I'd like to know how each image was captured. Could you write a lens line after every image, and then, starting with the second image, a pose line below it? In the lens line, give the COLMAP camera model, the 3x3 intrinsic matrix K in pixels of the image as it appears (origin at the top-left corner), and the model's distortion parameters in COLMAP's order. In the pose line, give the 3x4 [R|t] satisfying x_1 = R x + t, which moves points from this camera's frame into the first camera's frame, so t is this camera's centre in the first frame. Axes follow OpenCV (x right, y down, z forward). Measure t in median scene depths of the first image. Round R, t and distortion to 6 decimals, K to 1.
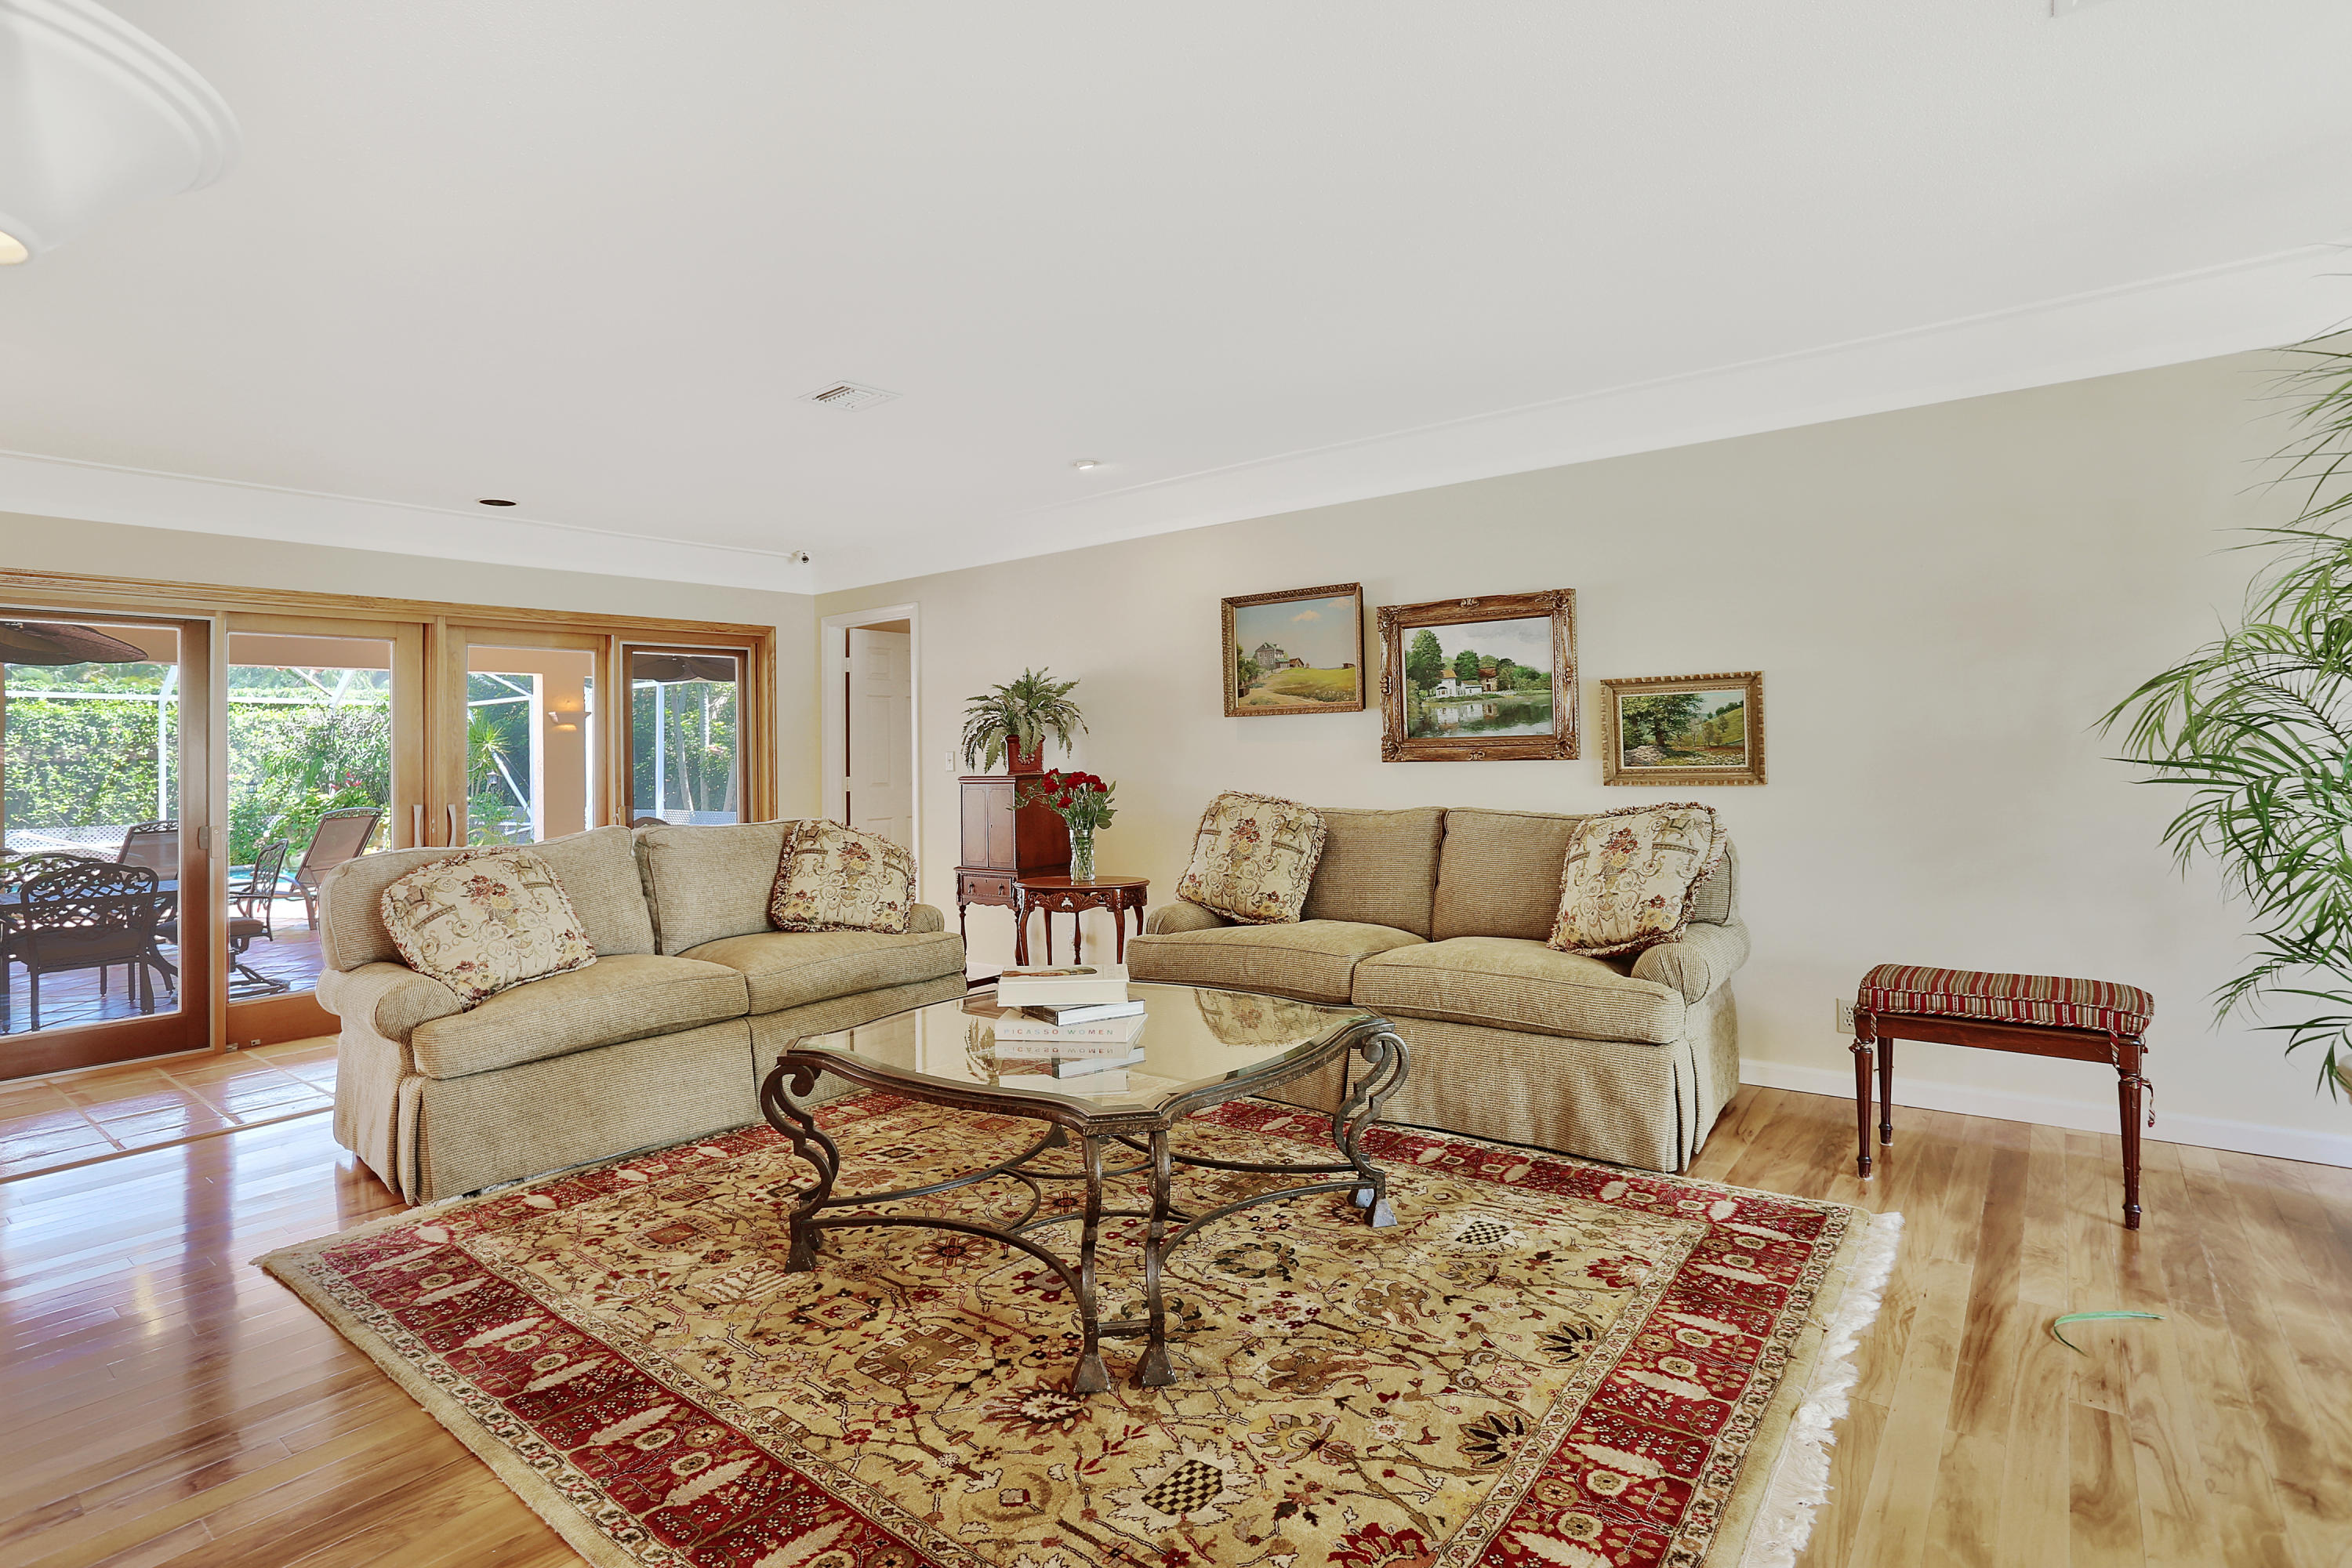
lens RADIAL K [[1143.1, 0, 1180.2], [0, 1143.1, 781.5], [0, 0, 1]] dist [-0.017094, 0.001221]
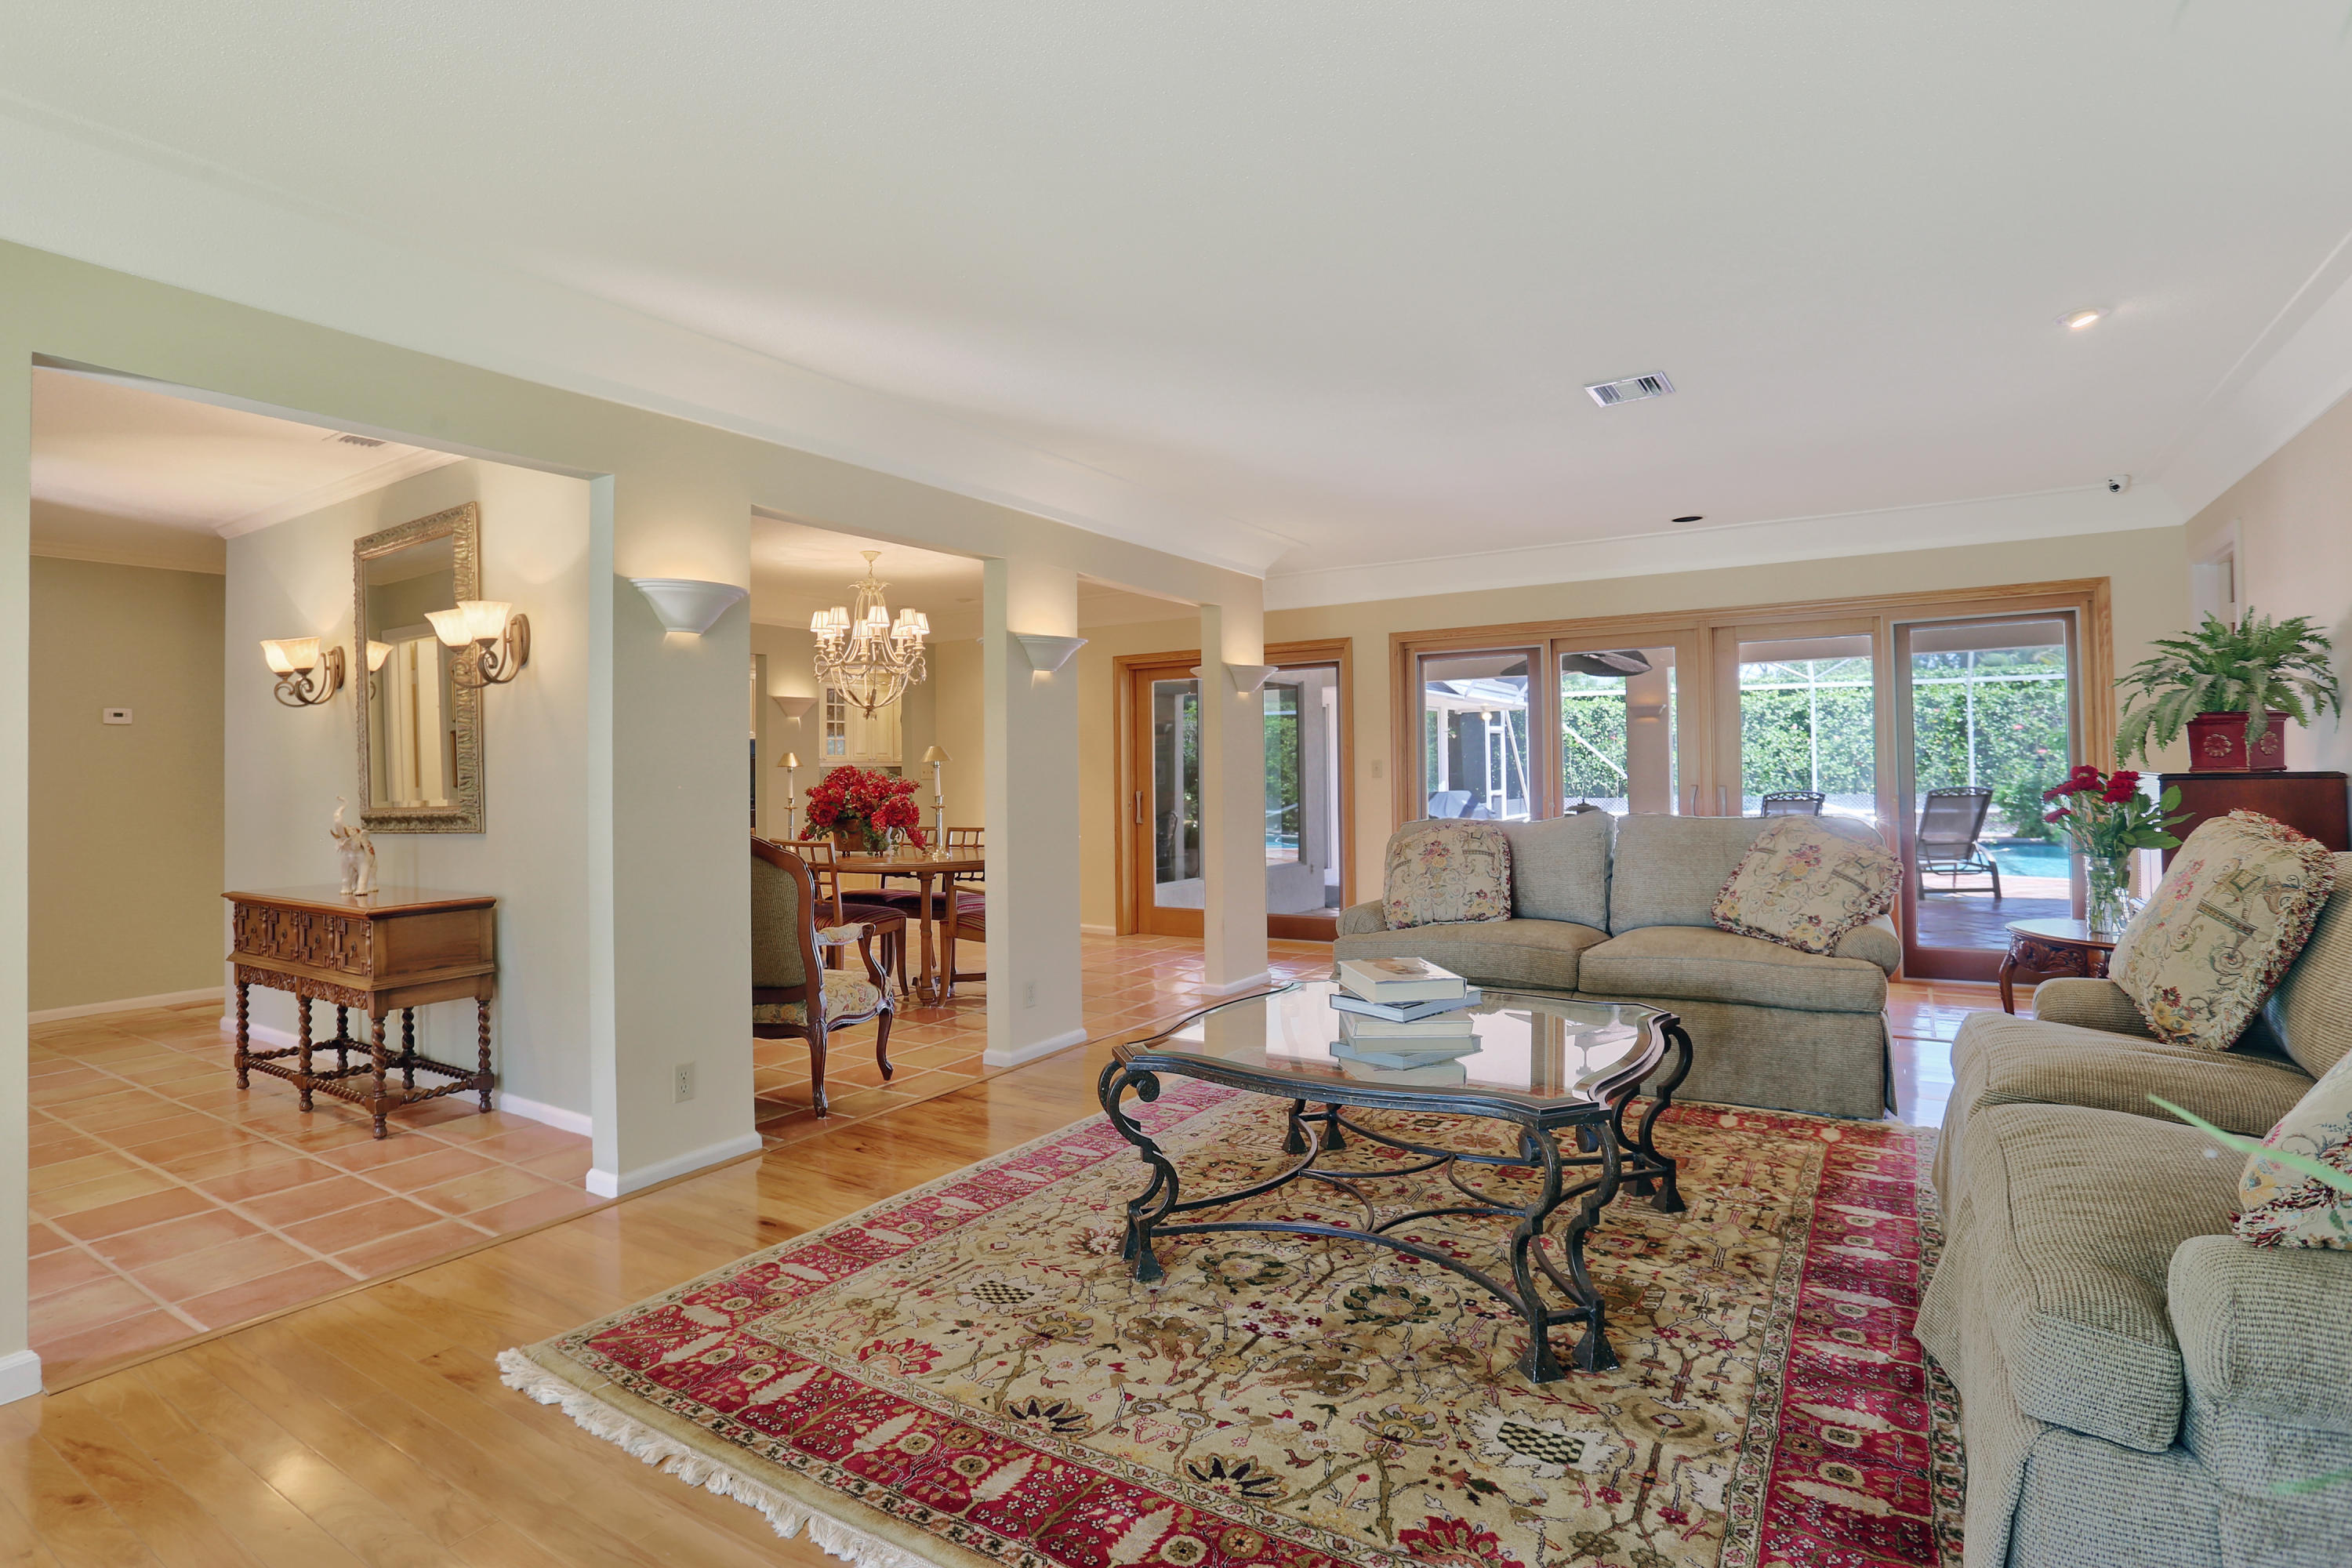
lens RADIAL K [[1143.1, 0, 1177.9], [0, 1143.1, 779.1], [0, 0, 1]] dist [-0.017094, 0.001221]
pose [[0.088763, 0.011882, -0.995982, 1.087705], [0.011622, 0.999848, 0.012964, -0.032567], [0.995985, -0.012726, 0.088612, 0.827512]]
